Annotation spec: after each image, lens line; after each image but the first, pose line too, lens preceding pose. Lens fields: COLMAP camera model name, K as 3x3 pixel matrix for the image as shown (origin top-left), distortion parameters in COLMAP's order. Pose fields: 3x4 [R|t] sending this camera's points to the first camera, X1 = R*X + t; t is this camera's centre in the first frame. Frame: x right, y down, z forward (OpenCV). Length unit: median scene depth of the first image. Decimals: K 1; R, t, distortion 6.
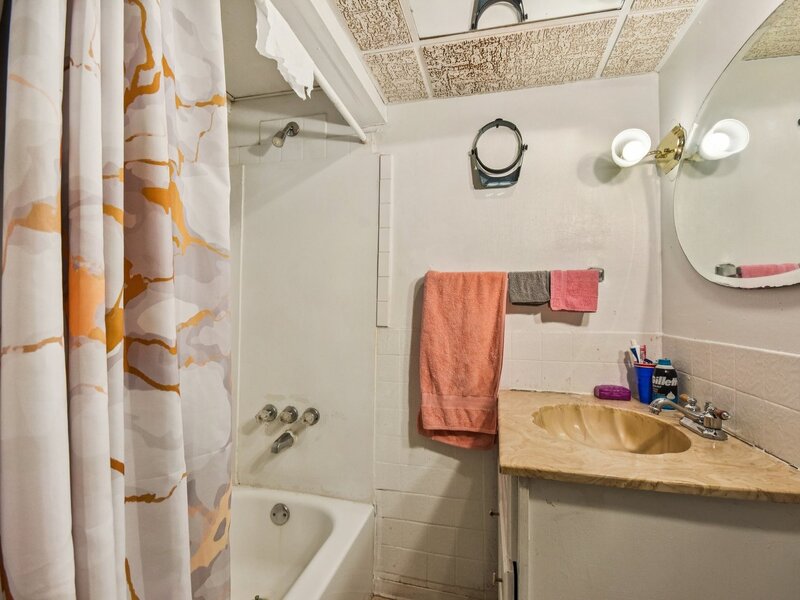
lens RADIAL K [[397.0, 0, 401.8], [0, 397.0, 298.1], [0, 0, 1]] dist [-0.002513, 0.000537]
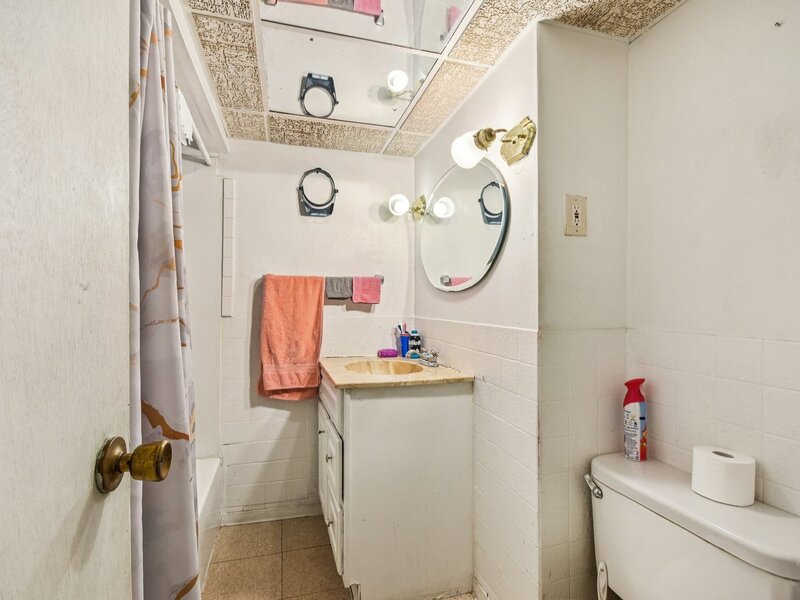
lens RADIAL K [[397.0, 0, 399.6], [0, 397.0, 301.3], [0, 0, 1]] dist [-0.002513, 0.000537]
pose [[0.868740, -0.003894, 0.495252, -0.217660], [-0.008920, 0.999684, 0.023508, -0.011602], [-0.495187, -0.024840, 0.868431, -0.403151]]
